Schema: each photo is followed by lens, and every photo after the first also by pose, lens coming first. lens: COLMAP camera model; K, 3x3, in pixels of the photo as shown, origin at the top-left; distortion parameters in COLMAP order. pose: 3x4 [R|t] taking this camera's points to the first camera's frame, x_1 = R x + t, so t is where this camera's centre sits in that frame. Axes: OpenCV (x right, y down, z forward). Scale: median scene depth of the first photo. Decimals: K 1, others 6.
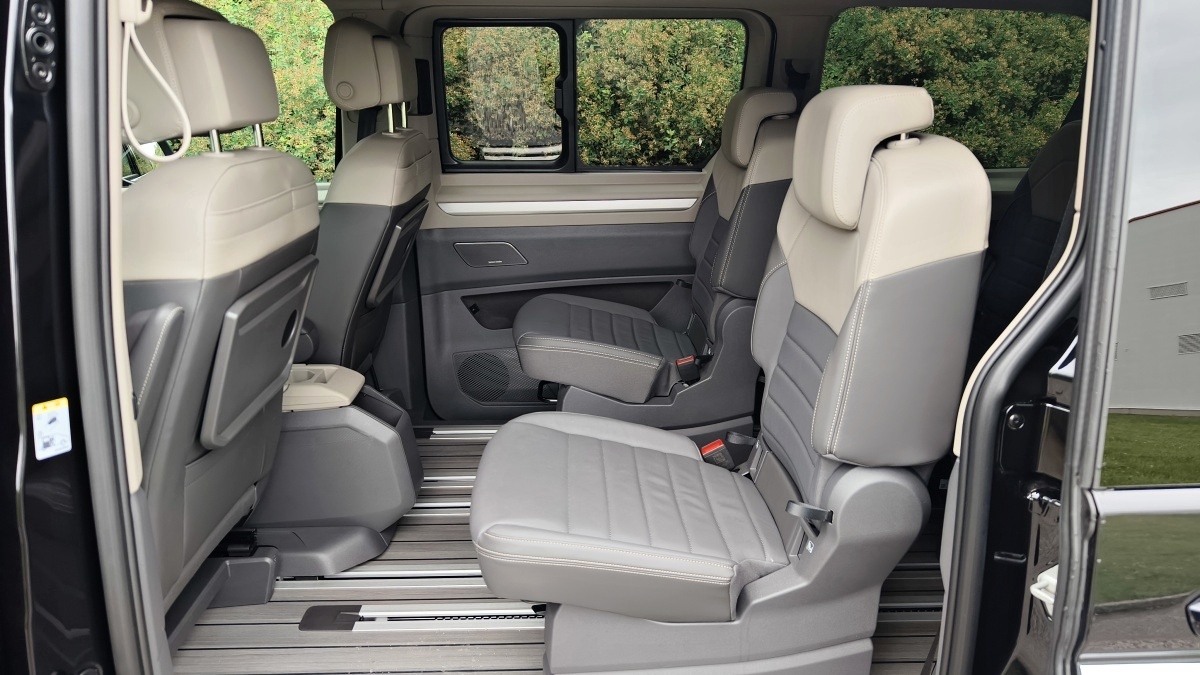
lens RADIAL K [[770.6, 0, 600.0], [0, 770.6, 337.5], [0, 0, 1]] dist [0.034675, -0.000858]
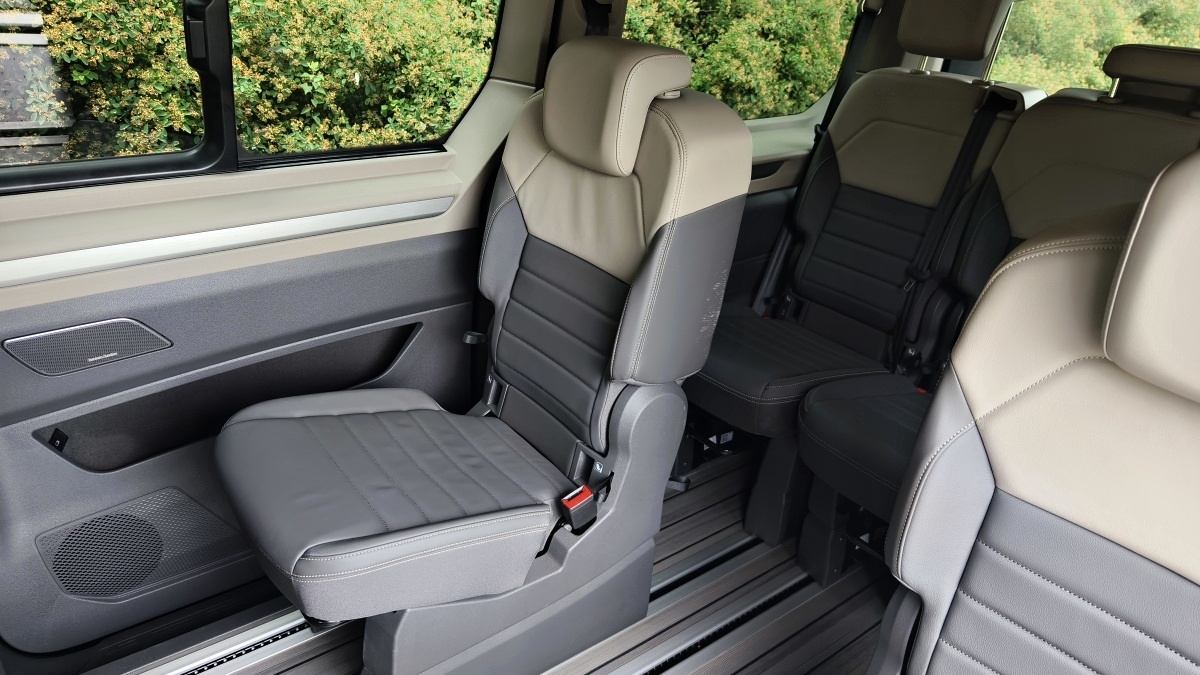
lens RADIAL K [[770.6, 0, 600.0], [0, 770.6, 337.5], [0, 0, 1]] dist [0.034675, -0.000858]
pose [[0.822065, -0.208801, 0.529728, -0.104298], [0.132434, 0.974938, 0.178768, -0.123787], [-0.553779, -0.076804, 0.829114, 0.292844]]
